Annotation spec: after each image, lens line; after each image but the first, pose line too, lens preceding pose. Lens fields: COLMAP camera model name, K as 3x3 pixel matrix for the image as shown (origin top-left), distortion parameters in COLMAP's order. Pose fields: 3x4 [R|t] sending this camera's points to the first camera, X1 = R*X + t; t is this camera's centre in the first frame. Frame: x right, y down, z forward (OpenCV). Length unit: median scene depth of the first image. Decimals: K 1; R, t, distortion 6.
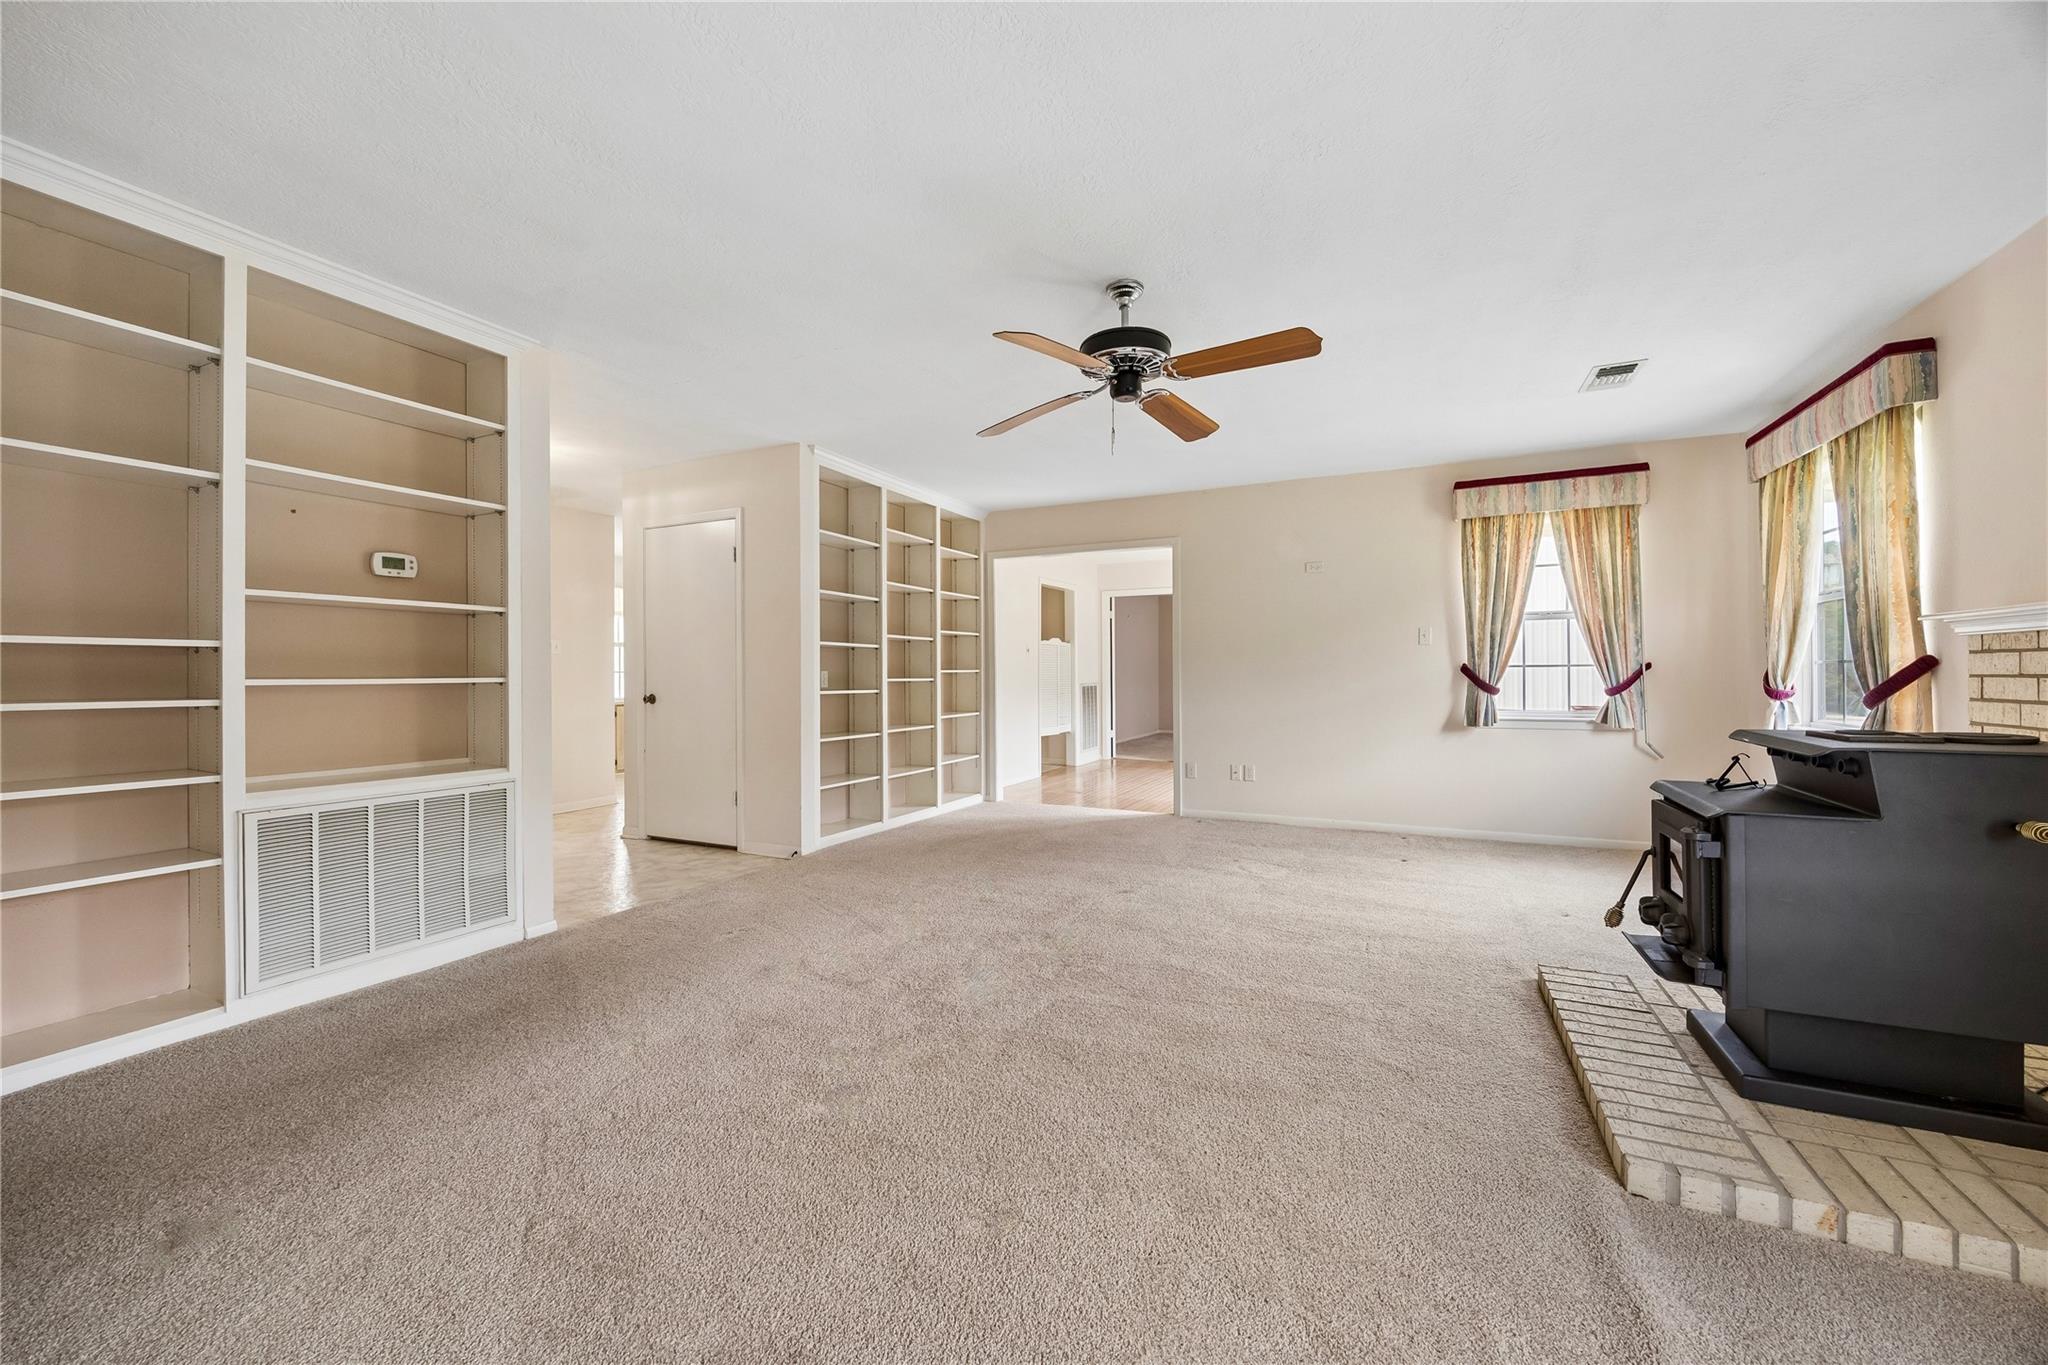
lens RADIAL K [[792.8, 0, 1020.6], [0, 792.8, 669.1], [0, 0, 1]] dist [0.001081, 0.000087]
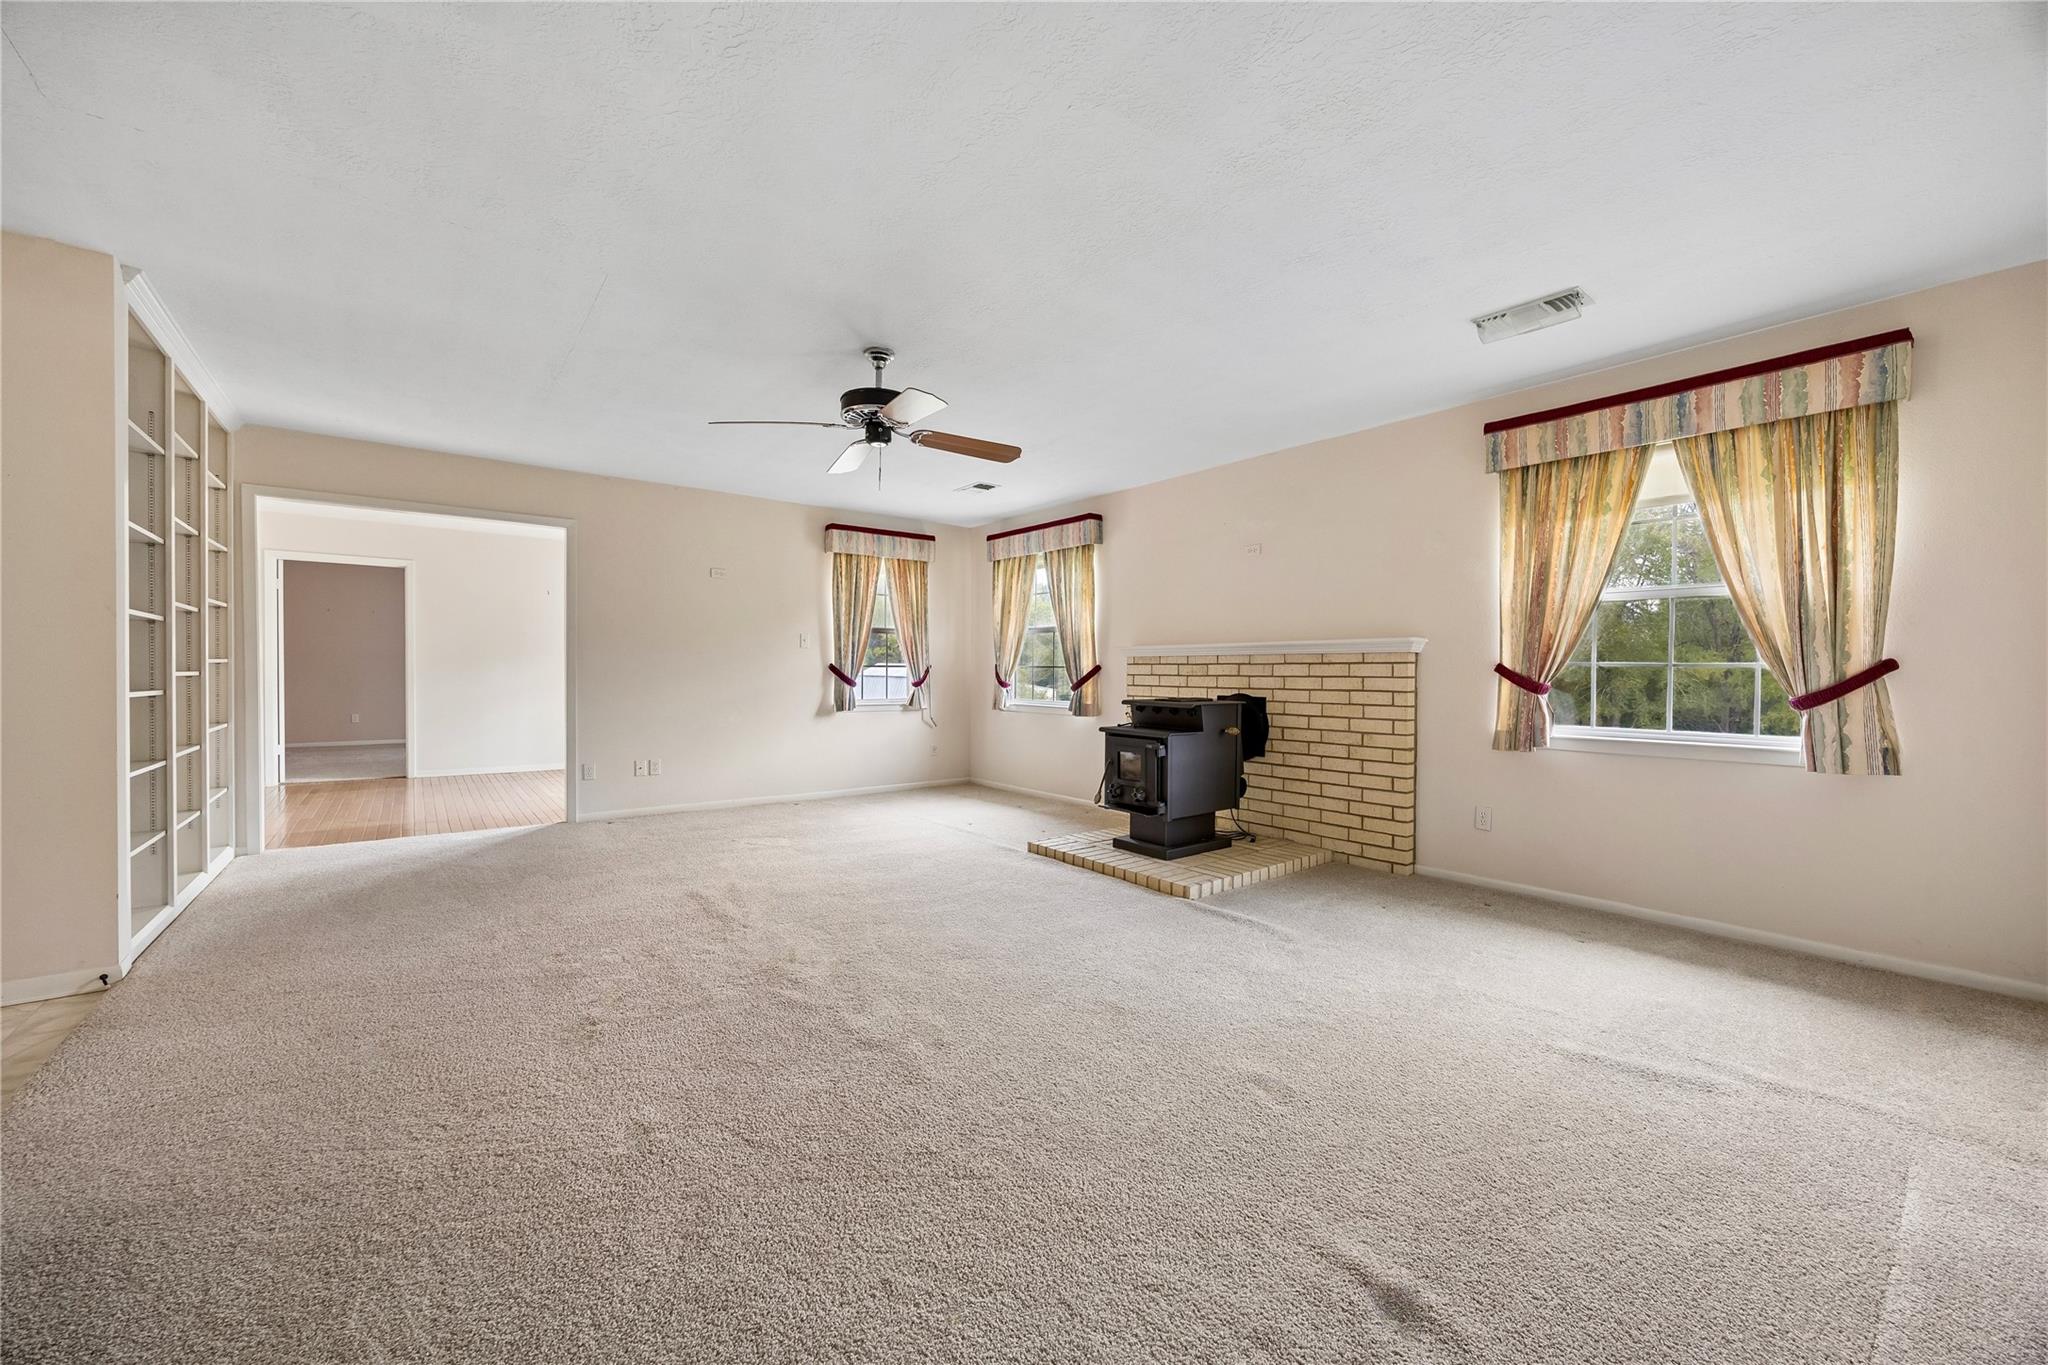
lens RADIAL K [[813.7, 0, 1024.0], [0, 813.7, 682.5], [0, 0, 1]] dist [-0.001030, -0.000141]
pose [[0.424513, -0.005244, 0.905407, -0.558878], [-0.014455, 0.999817, 0.012568, 0.003027], [-0.905306, -0.018423, 0.424359, 0.159566]]
